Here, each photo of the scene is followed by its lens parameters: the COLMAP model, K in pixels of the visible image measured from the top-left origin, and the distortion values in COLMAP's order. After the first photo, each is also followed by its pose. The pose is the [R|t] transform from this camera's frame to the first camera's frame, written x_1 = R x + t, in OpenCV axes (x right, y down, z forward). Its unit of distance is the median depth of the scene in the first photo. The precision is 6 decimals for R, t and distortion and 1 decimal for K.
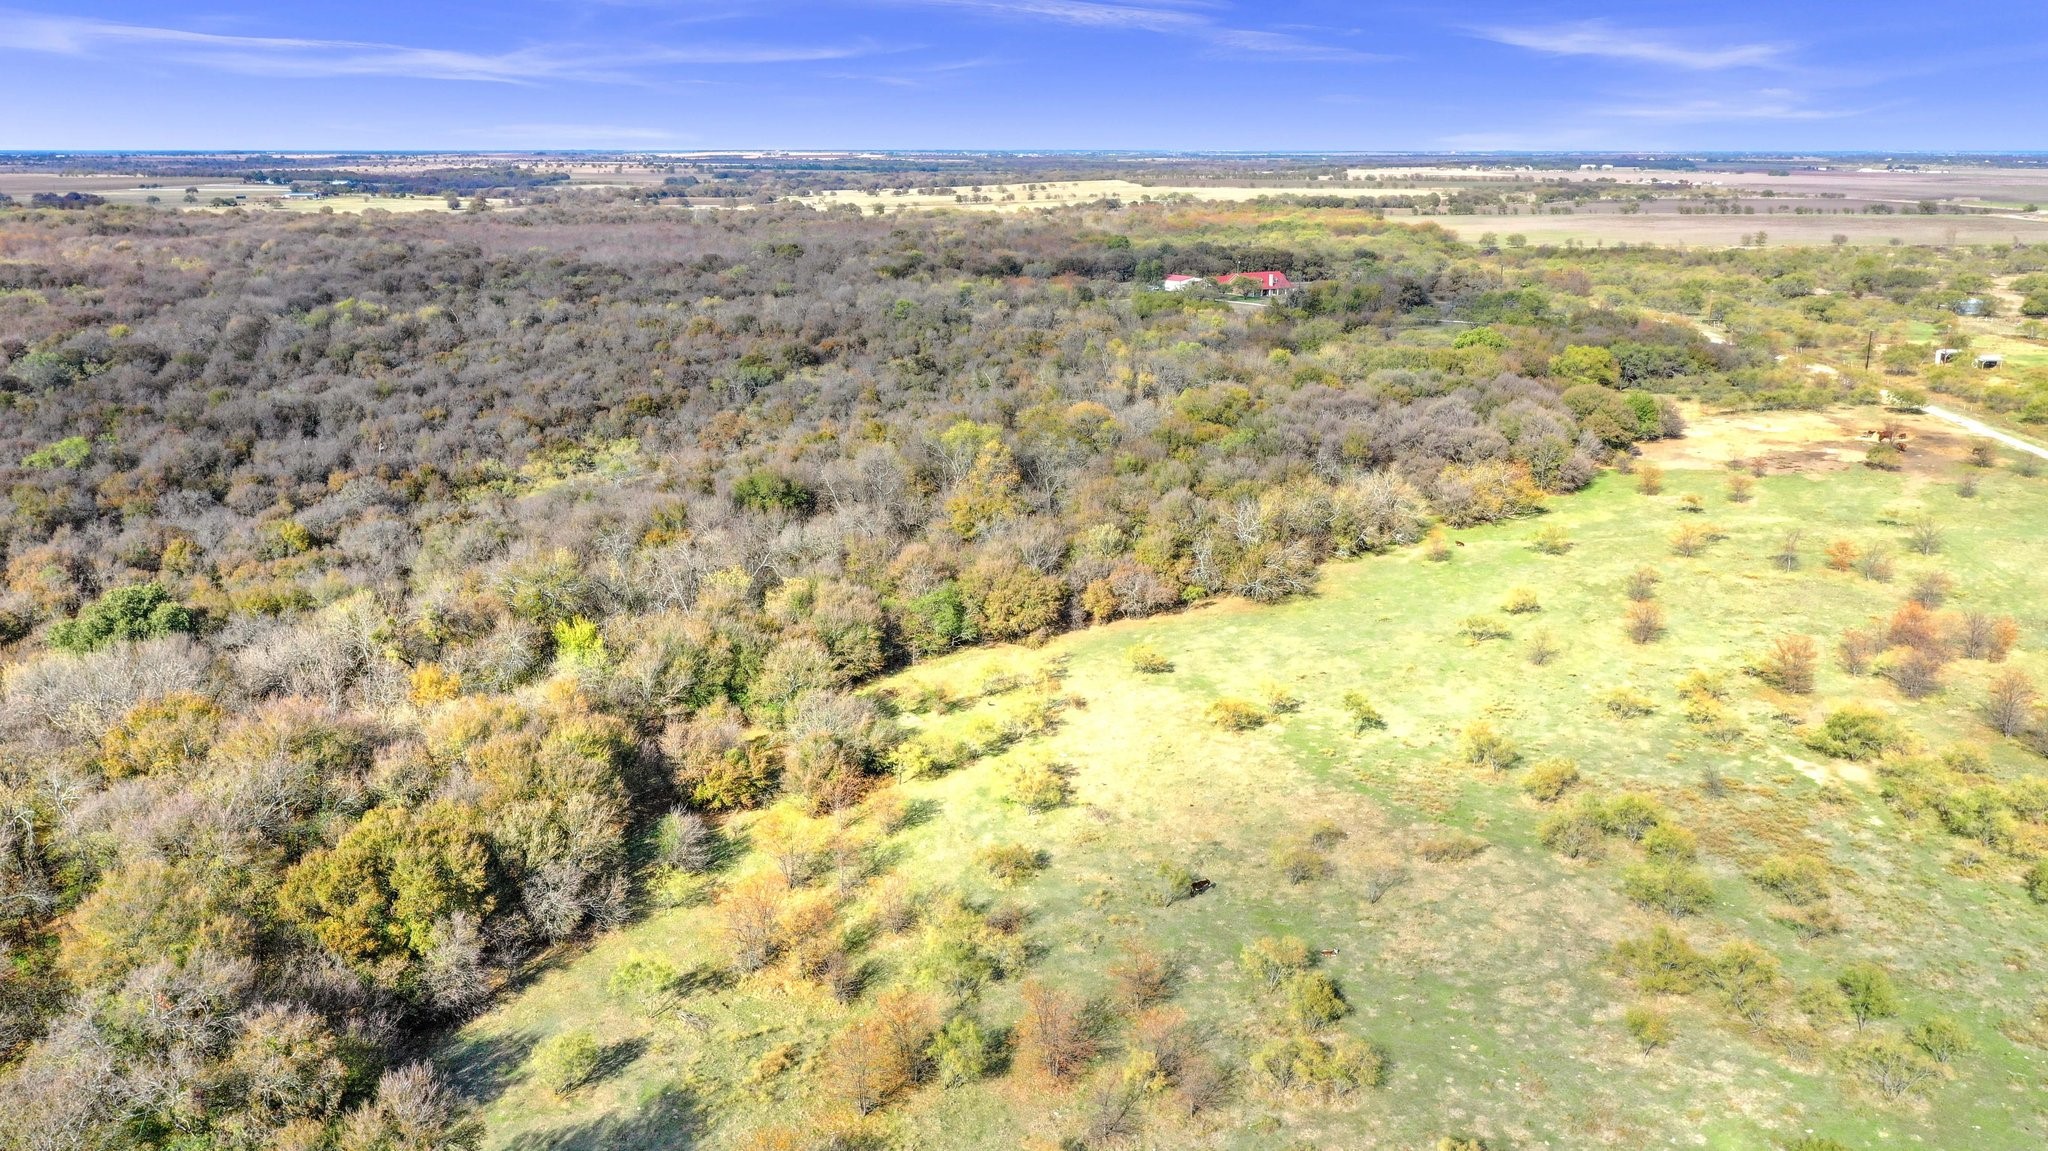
lens RADIAL K [[1695.4, 0, 1024.0], [0, 1695.4, 575.5], [0, 0, 1]] dist [0.002444, 0.002102]
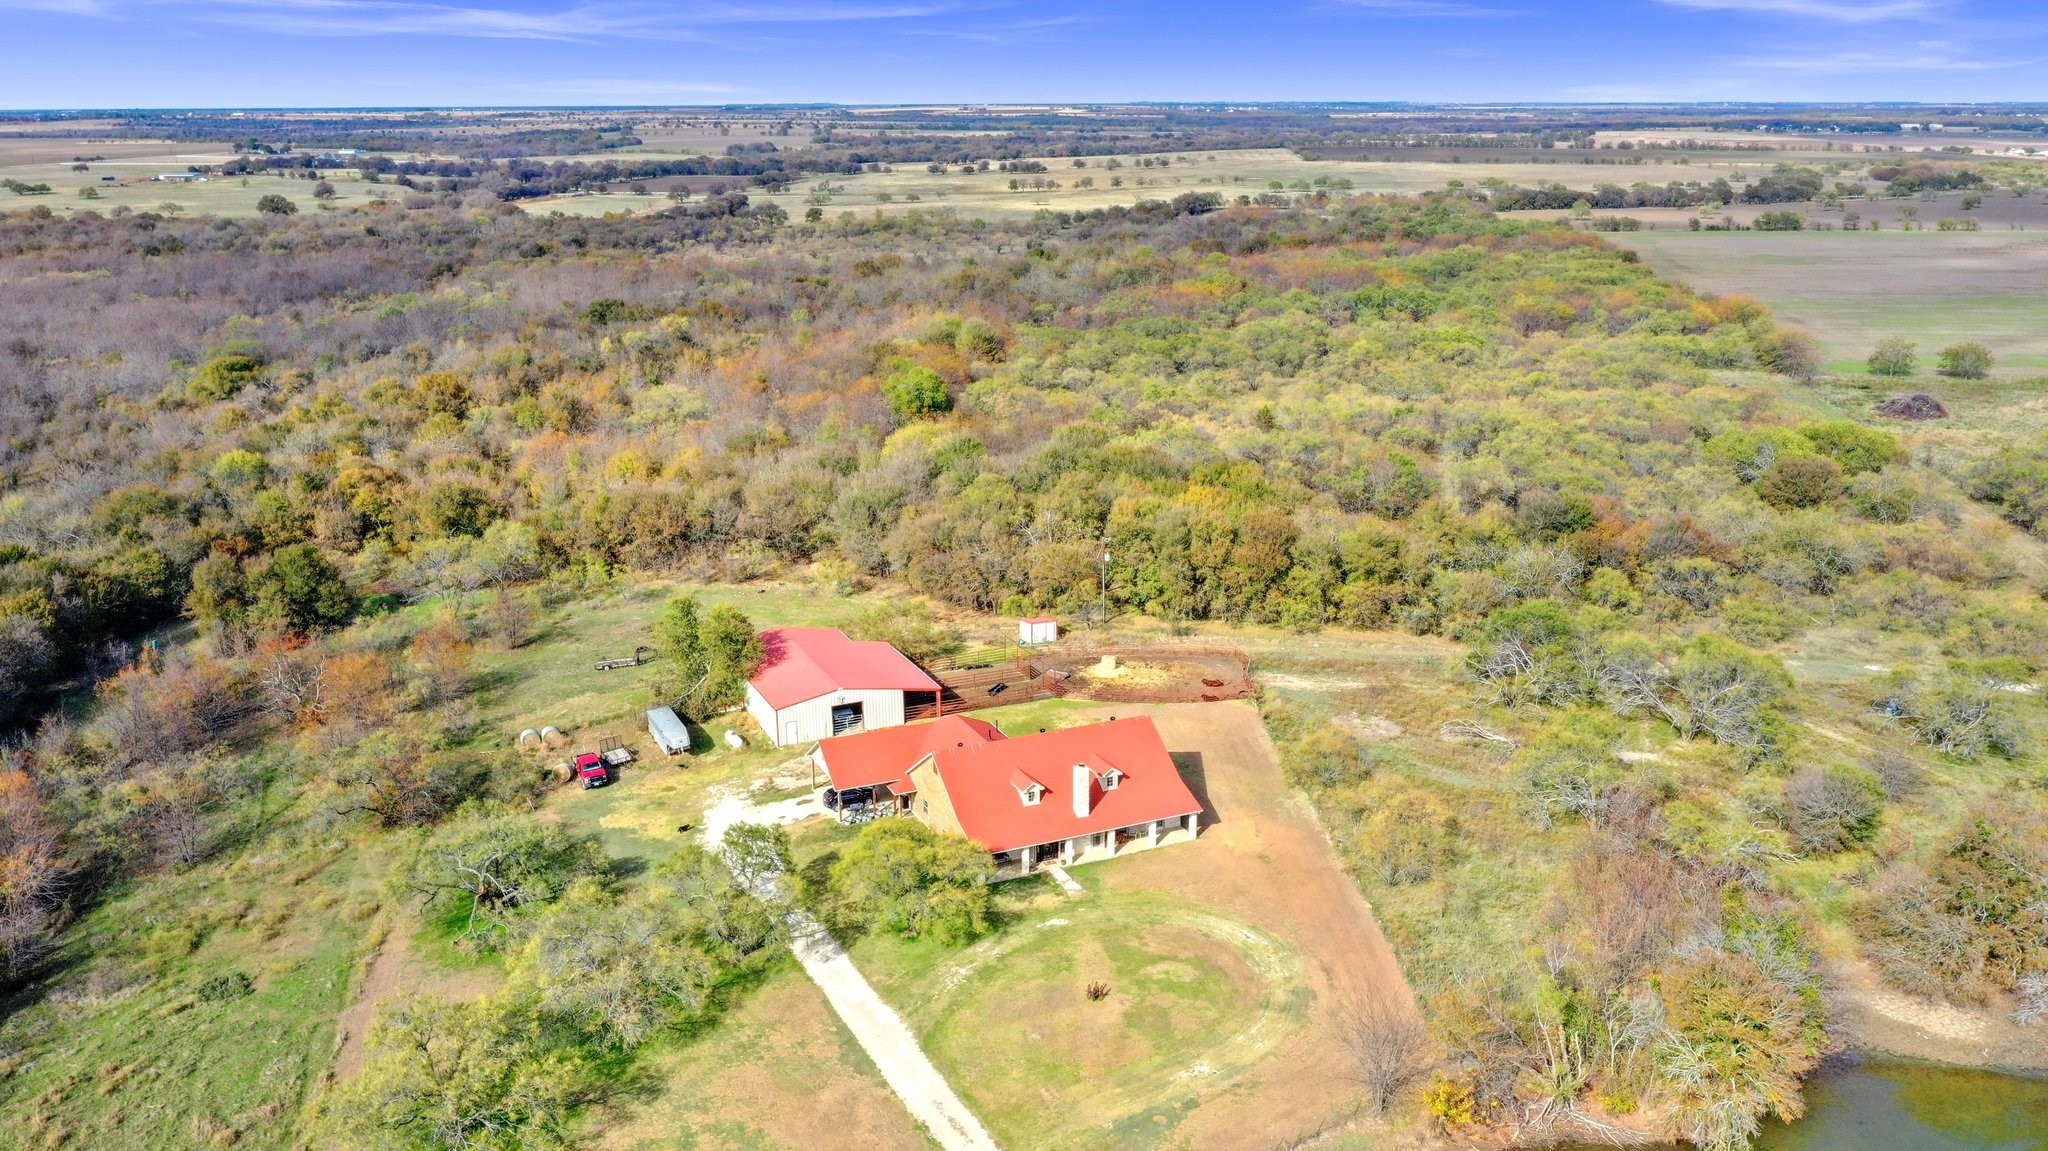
lens RADIAL K [[1650.3, 0, 1043.1], [0, 1650.3, 567.4], [0, 0, 1]] dist [-0.018150, -0.002163]
pose [[0.990700, 0.032844, -0.132042, 0.075099], [-0.028838, 0.999067, 0.032140, -0.093819], [0.132974, -0.028033, 0.990723, 0.350241]]
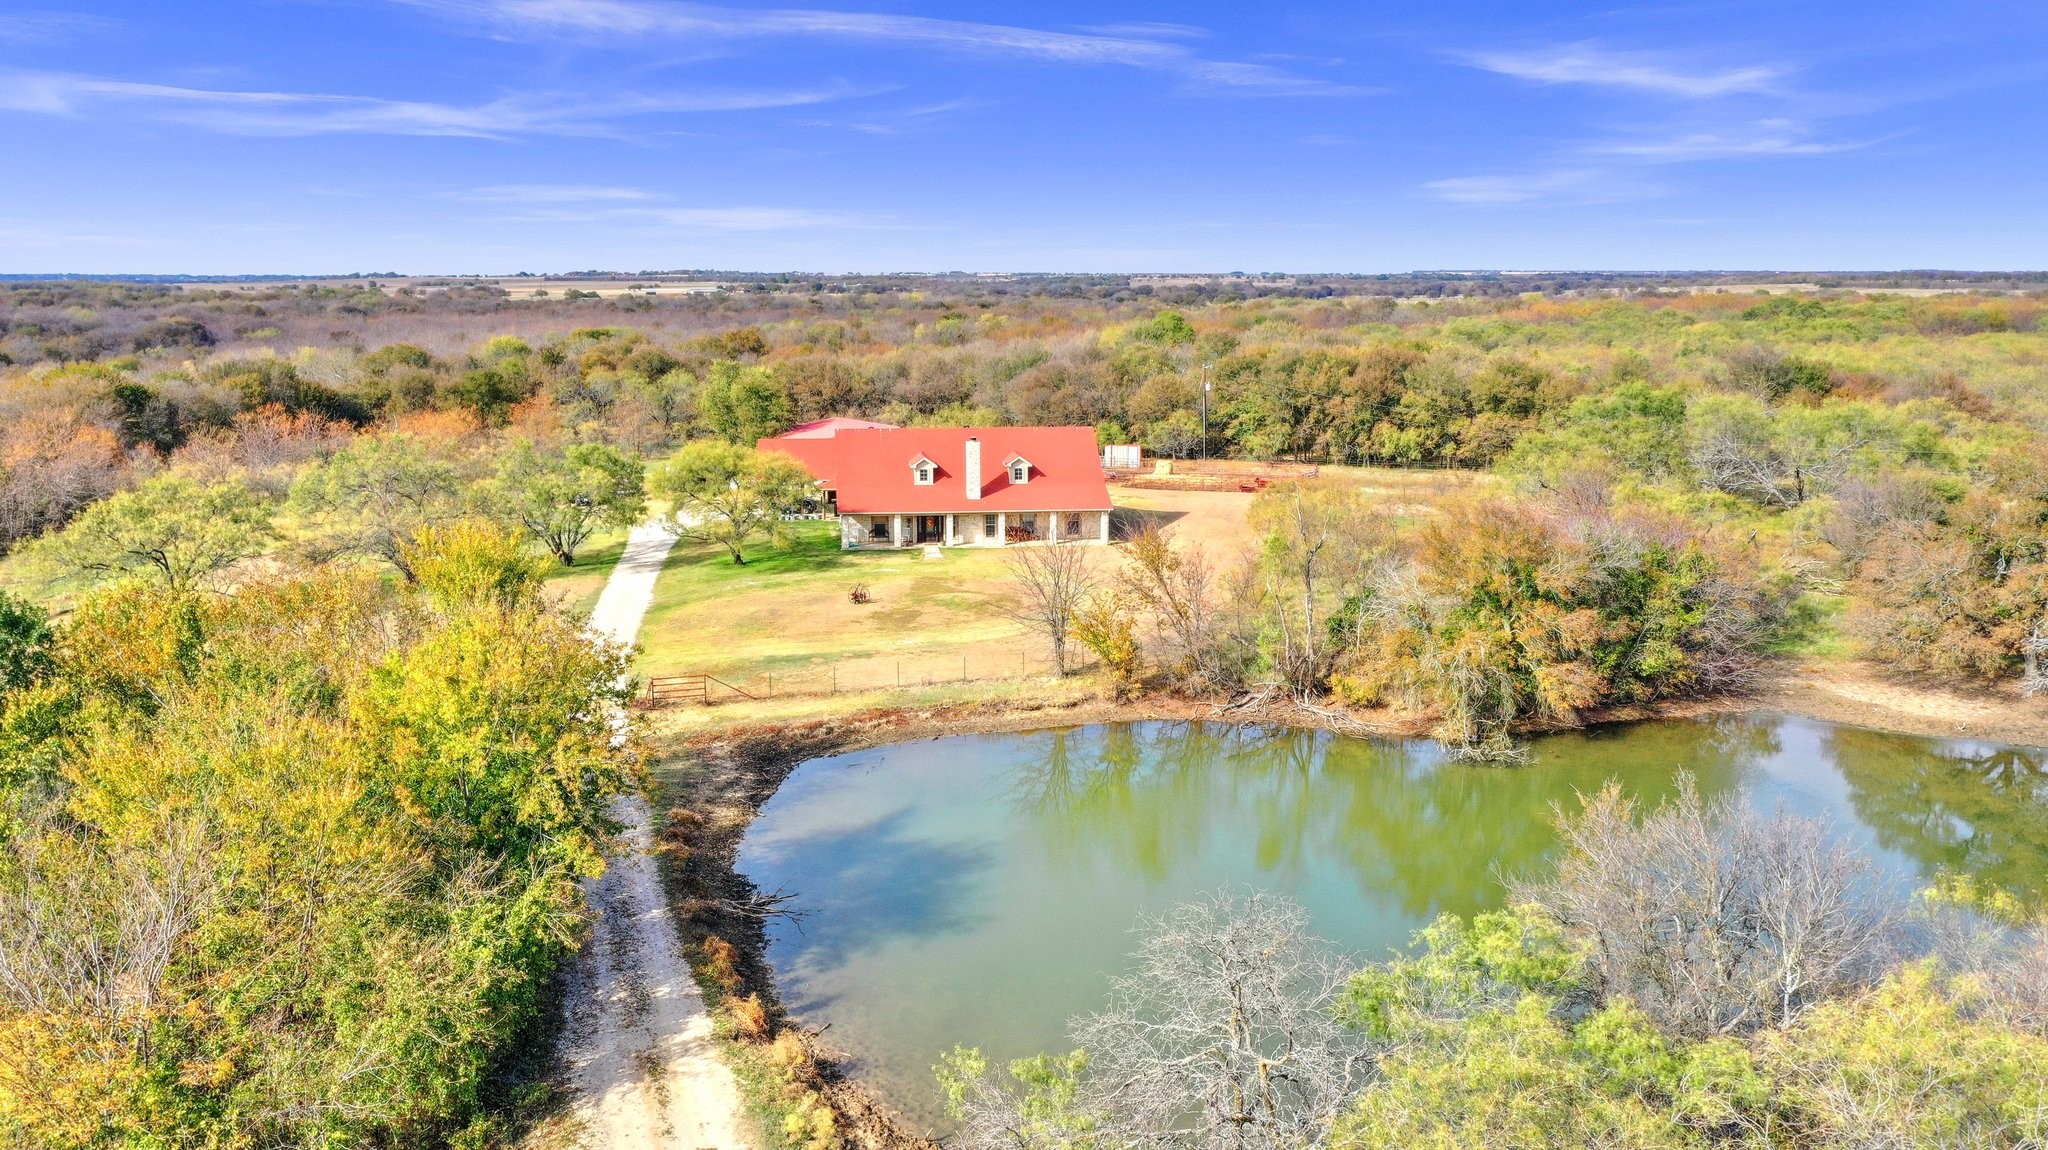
lens RADIAL K [[1667.0, 0, 960.1], [0, 1667.0, 419.7], [0, 0, 1]] dist [-0.003134, 0.002585]
pose [[0.881433, 0.036584, -0.470890, 0.106188], [-0.112248, 0.984657, -0.133611, -0.068348], [0.458777, 0.170626, 0.872015, 0.367542]]
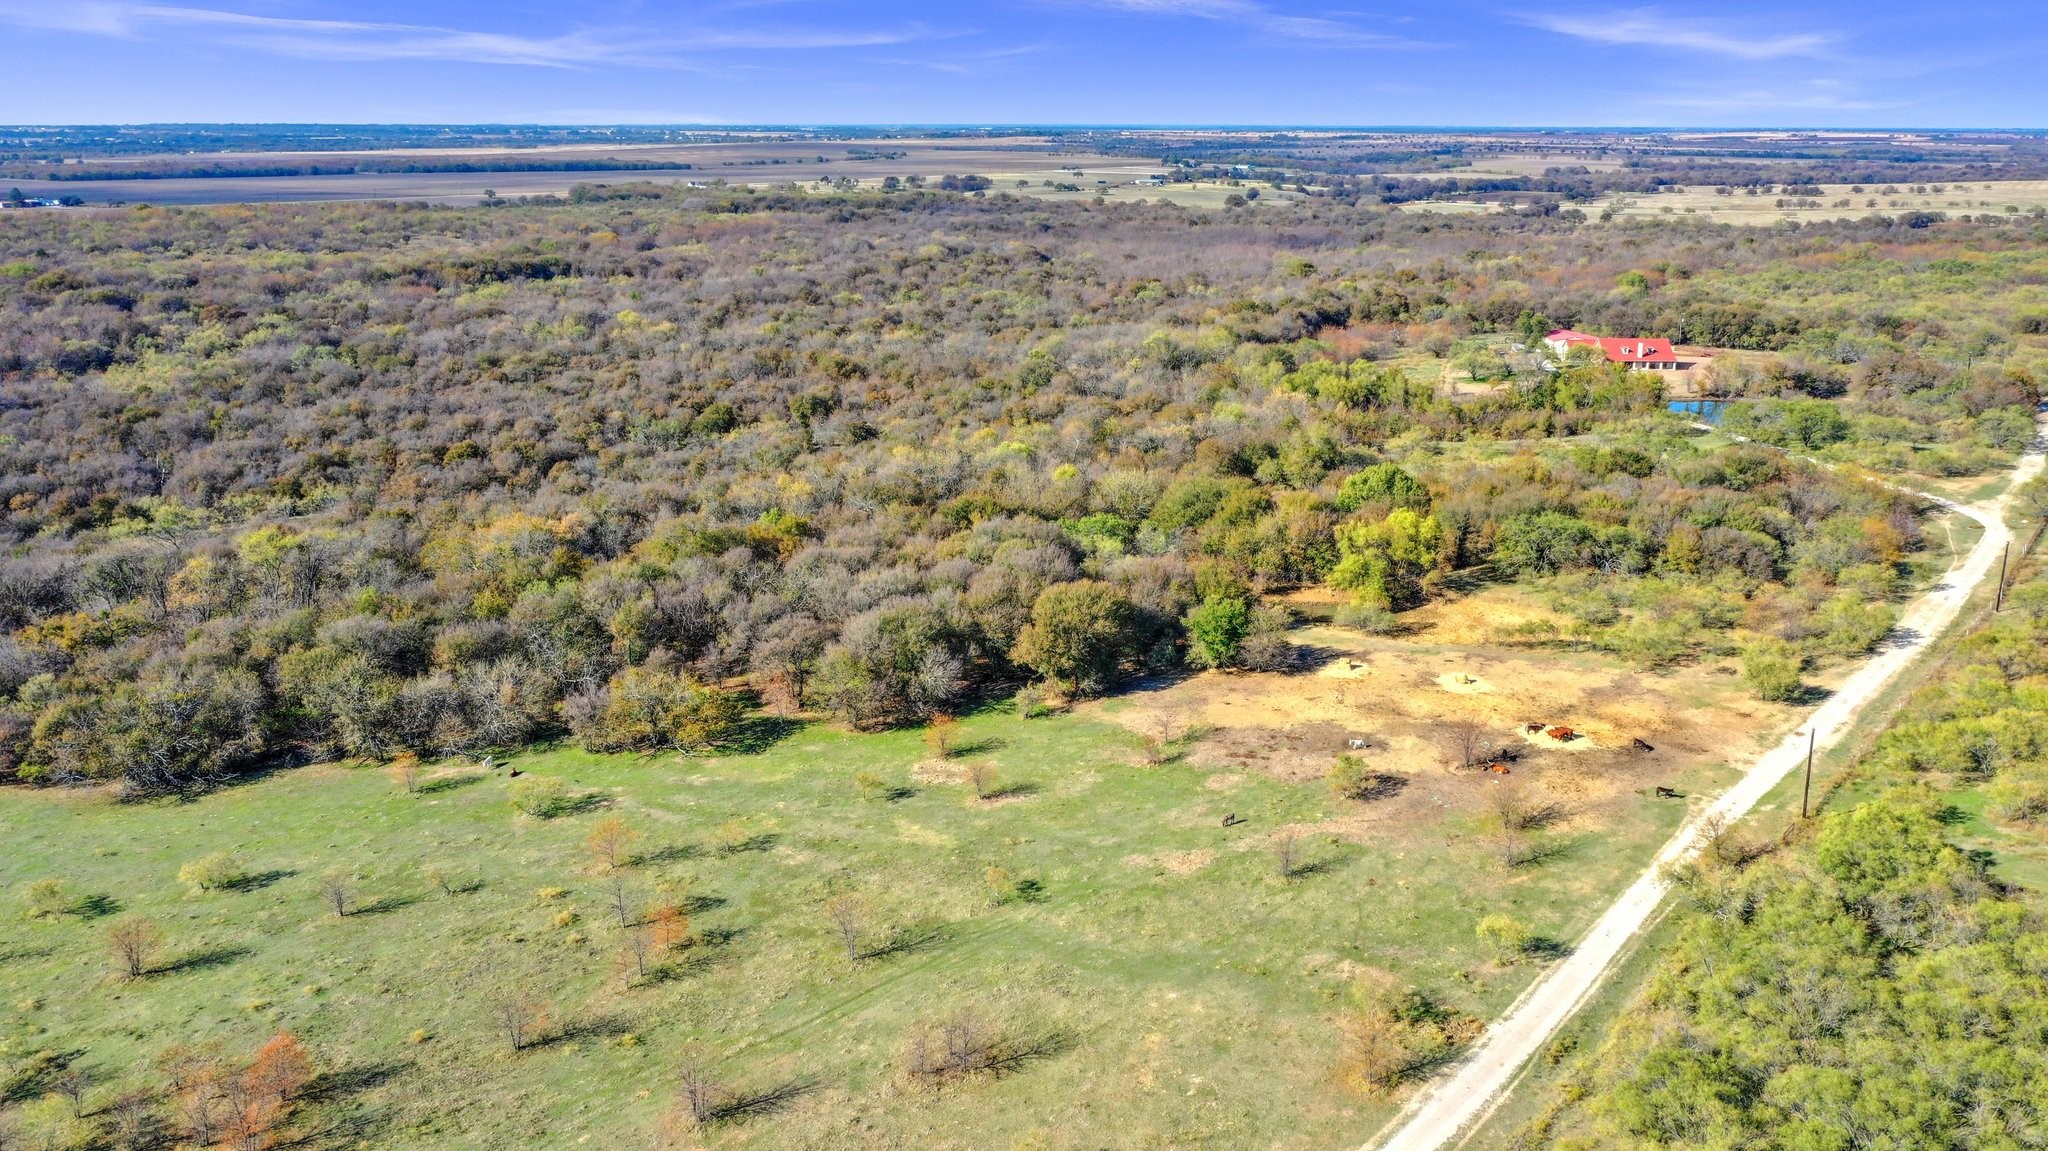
lens RADIAL K [[1639.3, 0, 1021.2], [0, 1639.3, 572.1], [0, 0, 1]] dist [-0.004539, 0.002203]
pose [[0.814371, 0.153667, -0.559630, 0.158303], [-0.141948, 0.987760, 0.064664, -0.035624], [0.562717, 0.026778, 0.826216, 0.091688]]
